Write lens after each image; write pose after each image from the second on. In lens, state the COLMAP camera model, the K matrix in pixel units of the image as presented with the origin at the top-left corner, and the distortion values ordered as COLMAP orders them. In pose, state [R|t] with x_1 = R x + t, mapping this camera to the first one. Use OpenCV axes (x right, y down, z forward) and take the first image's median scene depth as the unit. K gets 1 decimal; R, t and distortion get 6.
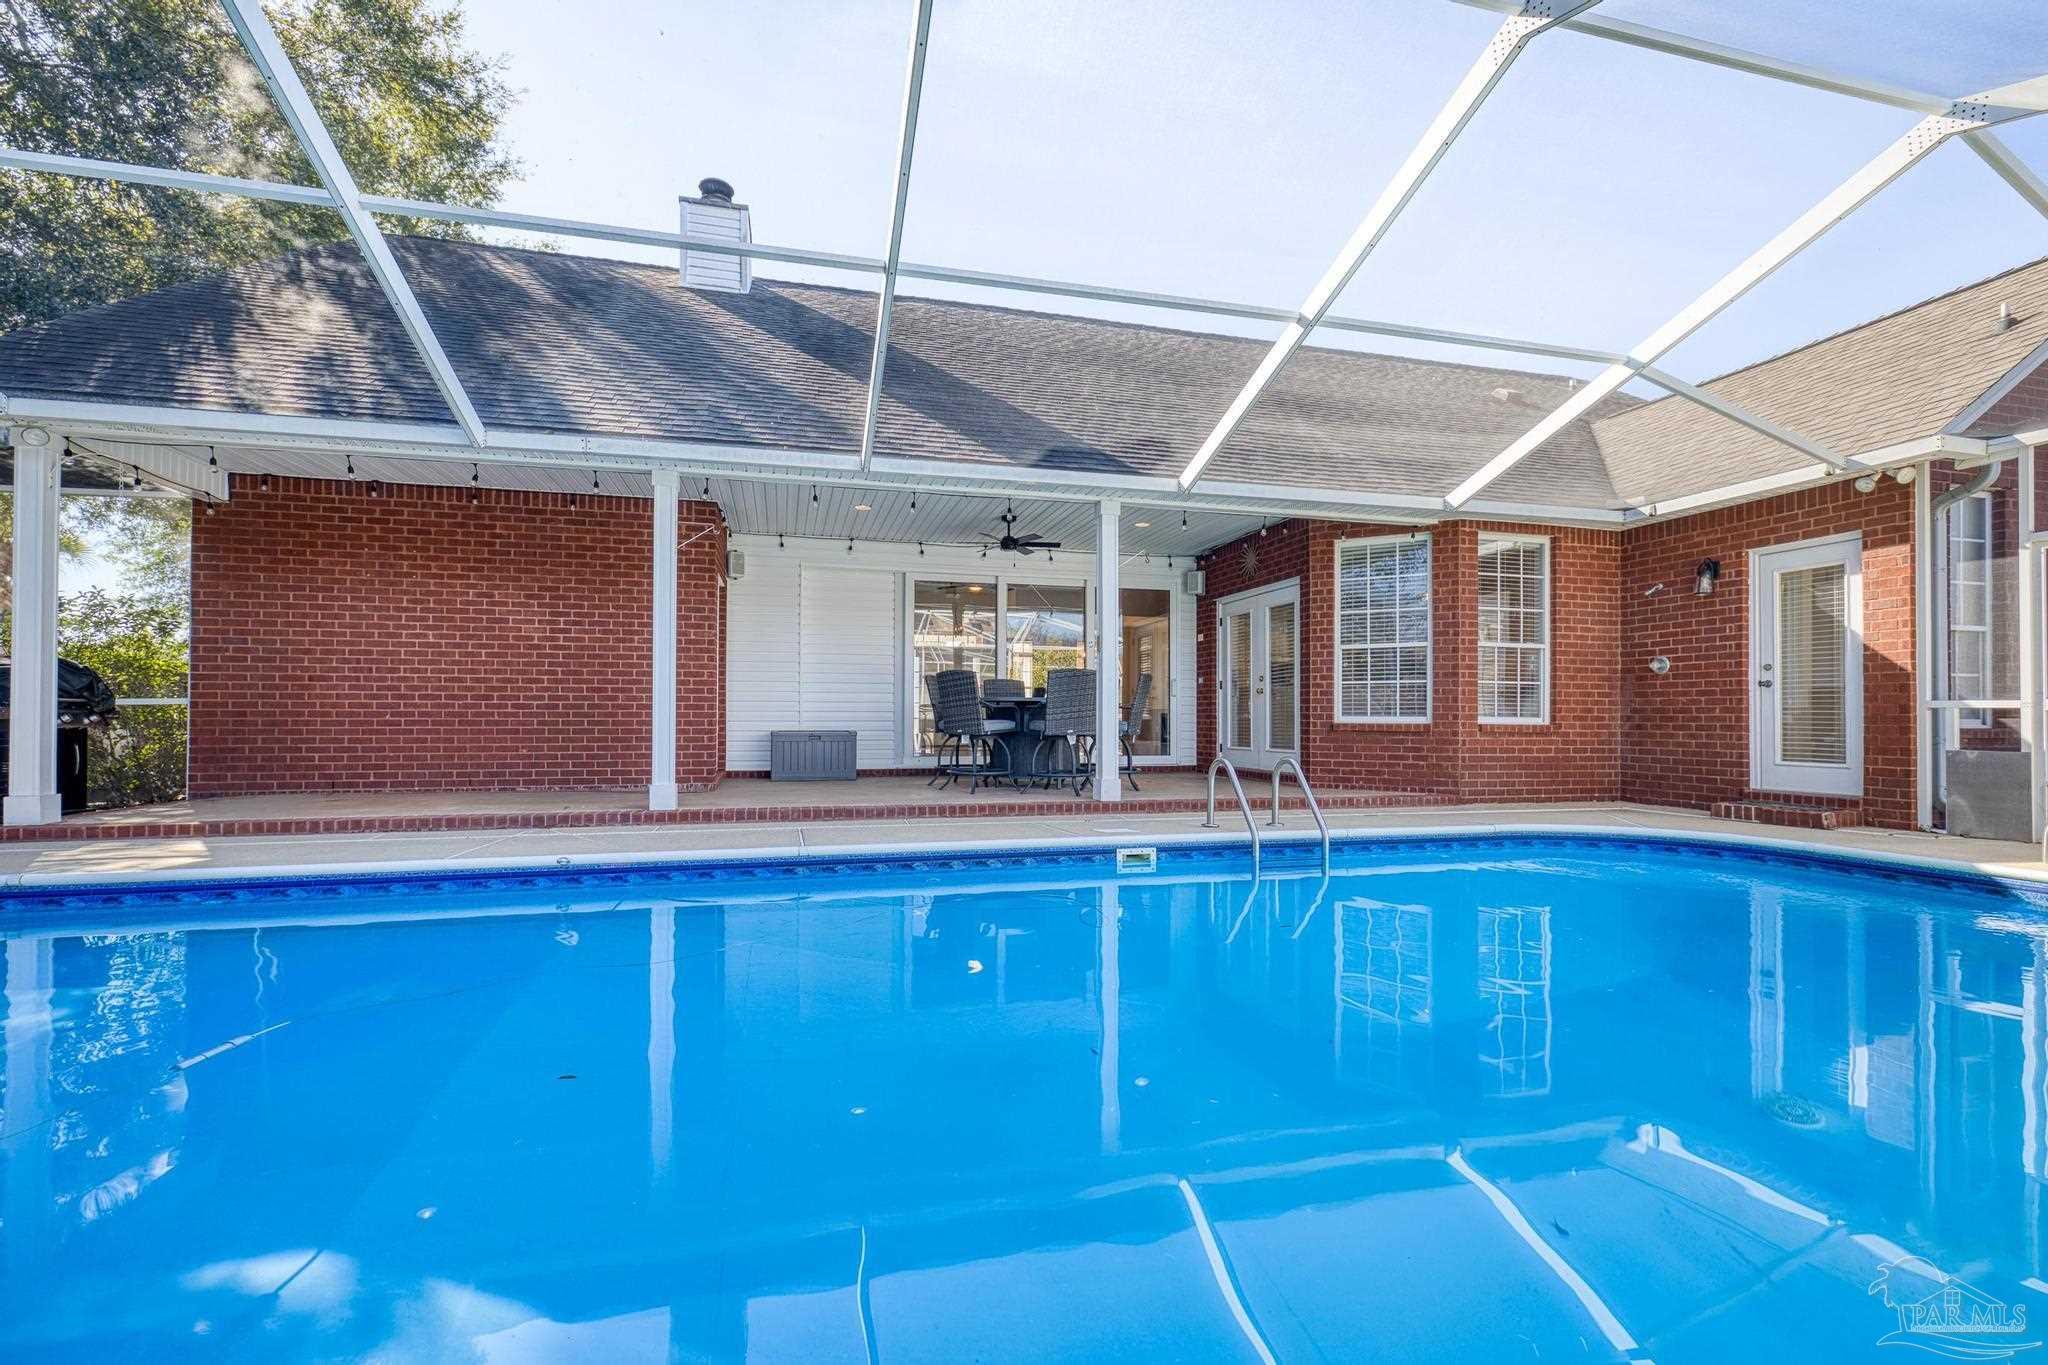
lens RADIAL K [[879.7, 0, 1007.9], [0, 879.7, 719.6], [0, 0, 1]] dist [0.000489, -0.001606]
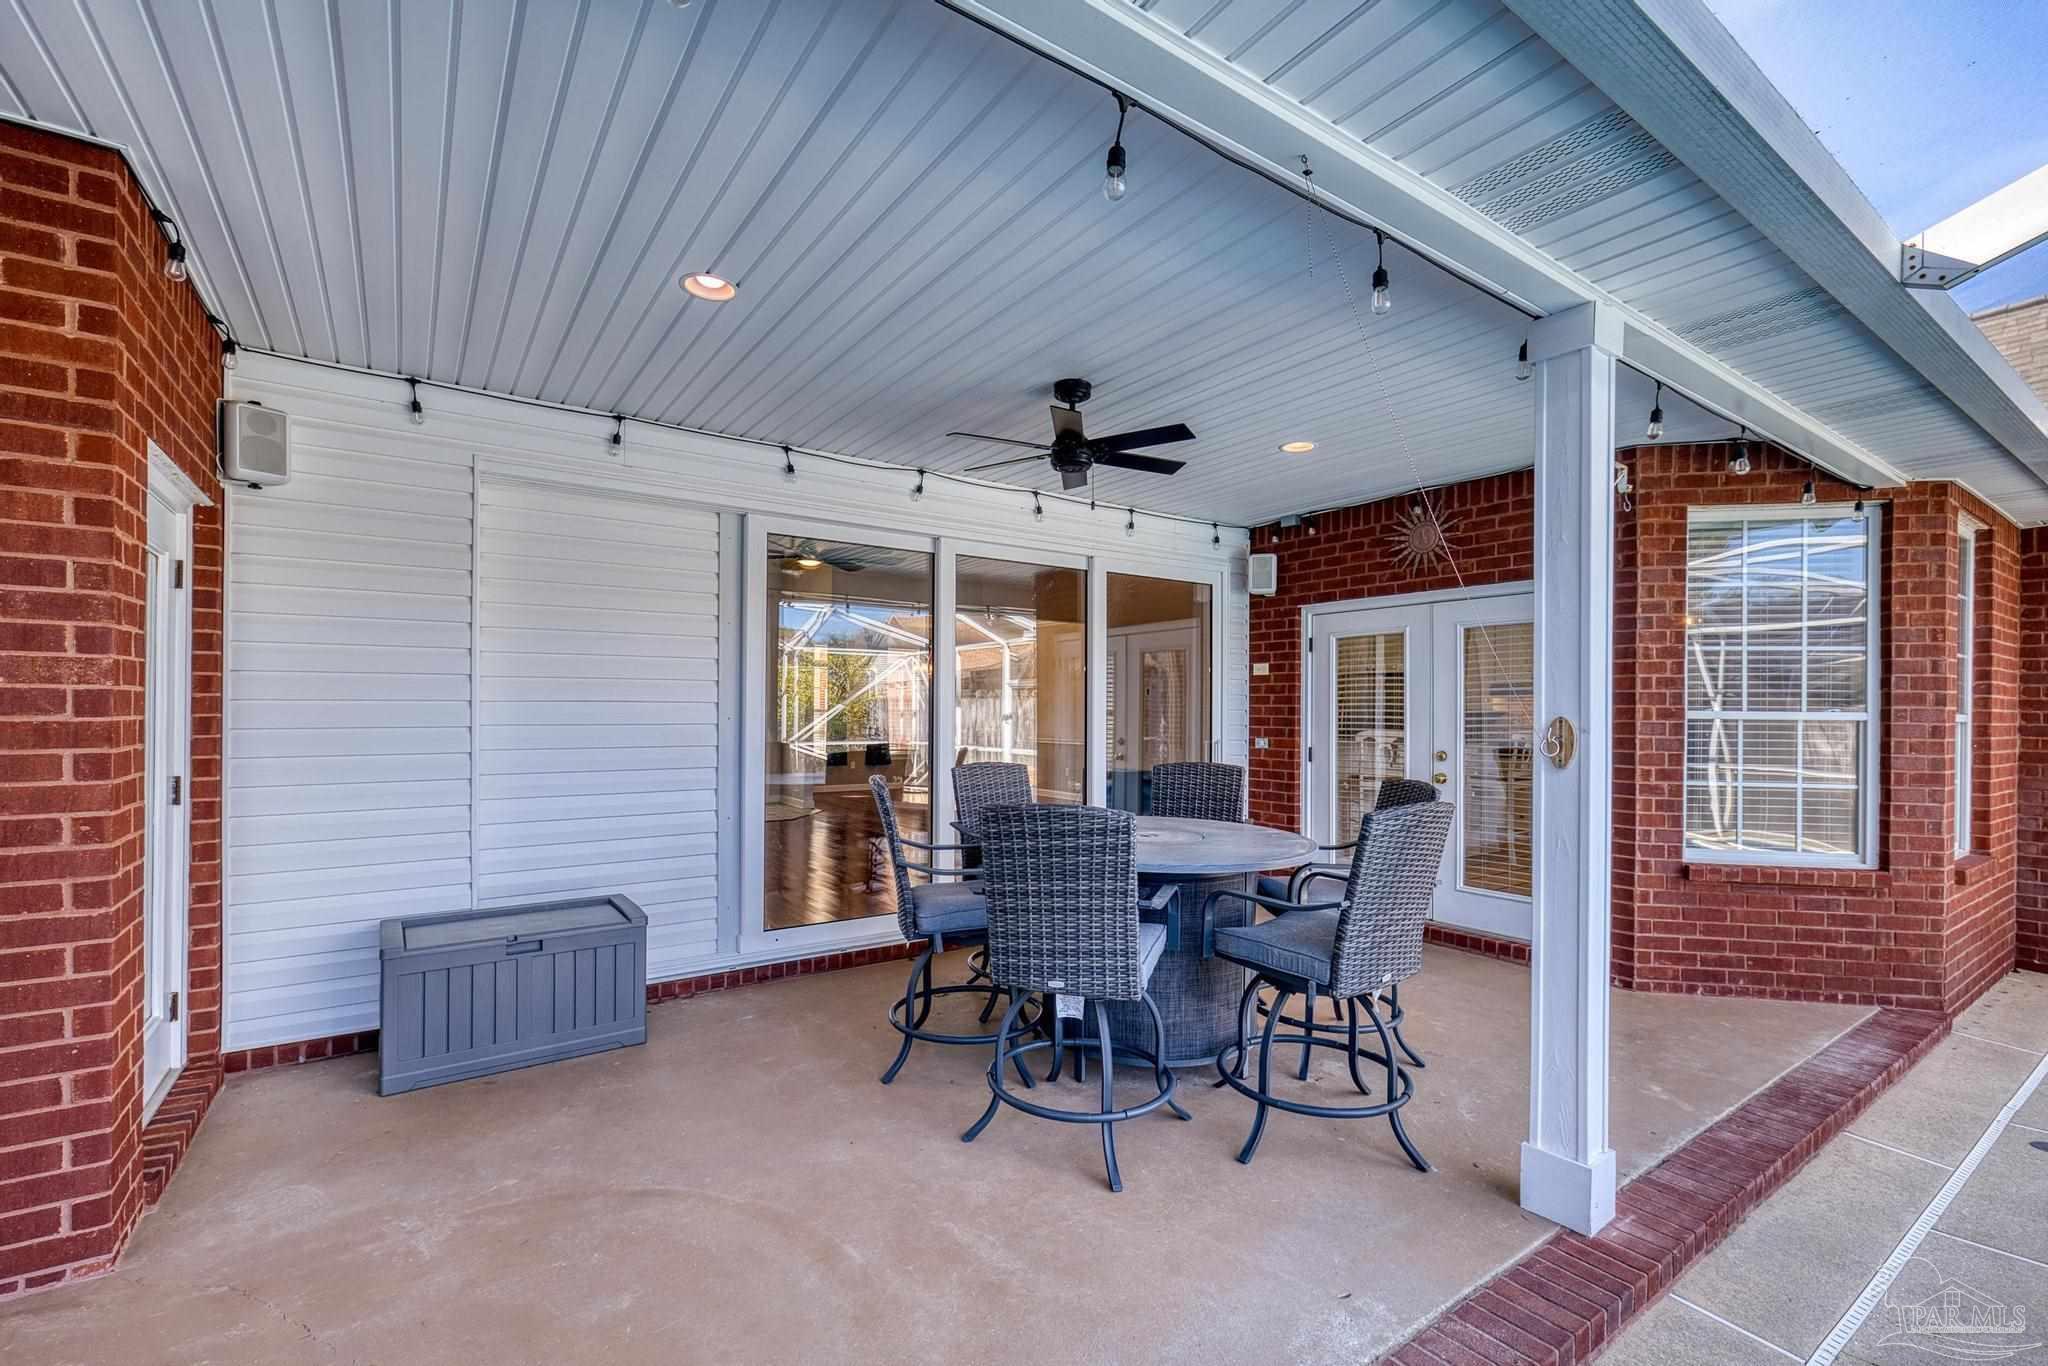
lens RADIAL K [[879.7, 0, 1011.7], [0, 879.7, 714.2], [0, 0, 1]] dist [0.000489, -0.001606]
pose [[0.938256, 0.001288, 0.345939, -0.171470], [-0.003072, 0.999985, 0.004609, -0.083742], [-0.345928, -0.005387, 0.938246, 0.649795]]
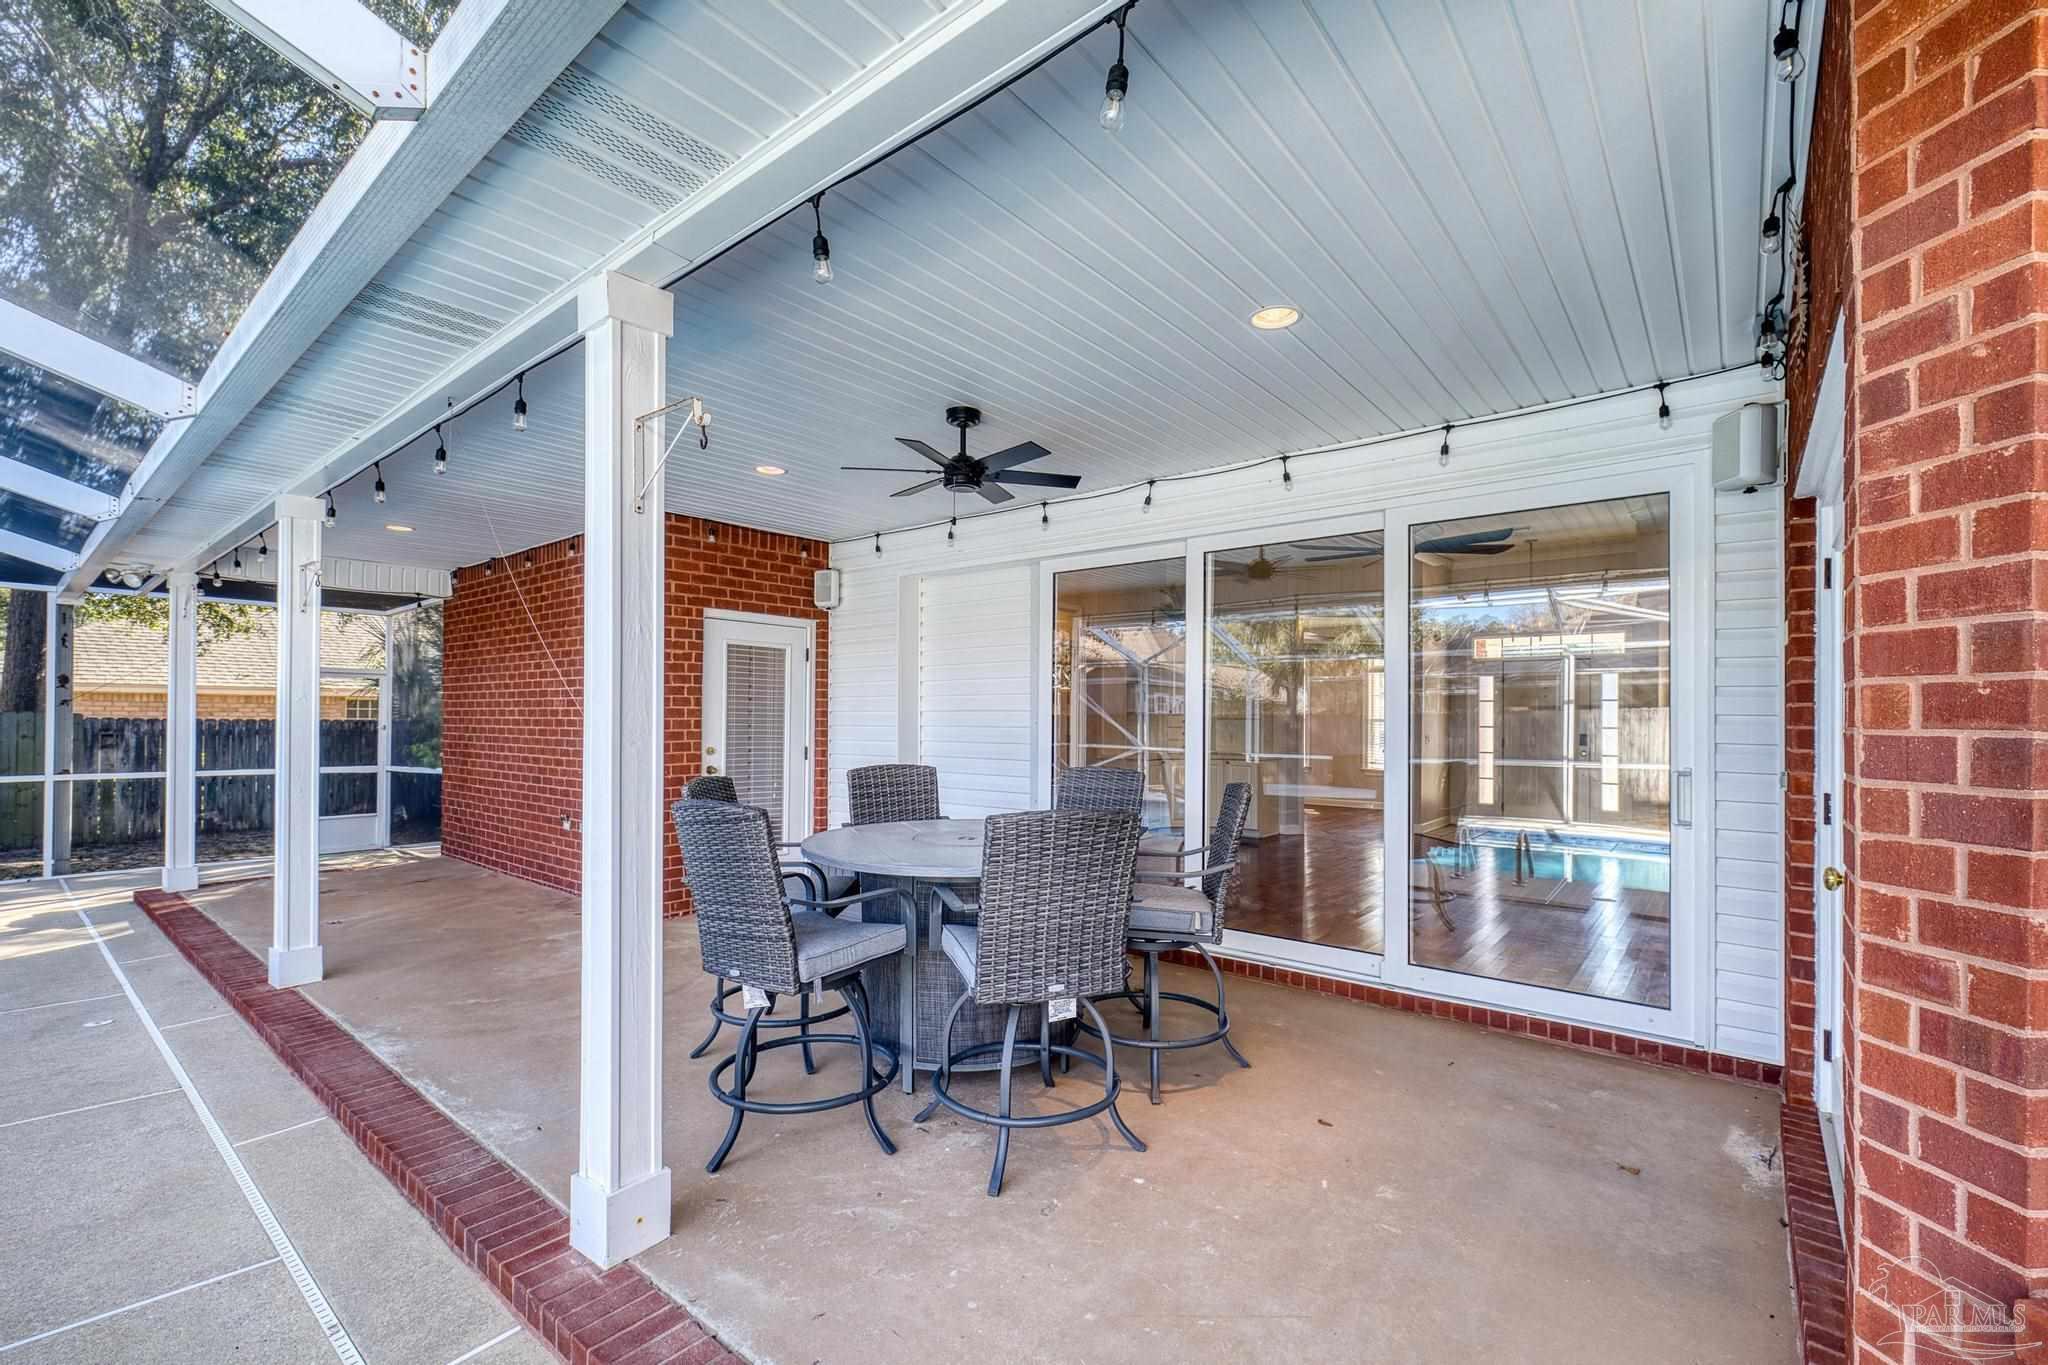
lens RADIAL K [[879.7, 0, 1015.9], [0, 879.7, 711.3], [0, 0, 1]] dist [0.000489, -0.001606]
pose [[0.589343, -0.007007, -0.807853, 0.382988], [-0.001560, 0.999951, -0.009811, -0.080932], [0.807882, 0.007042, 0.589303, 0.791247]]
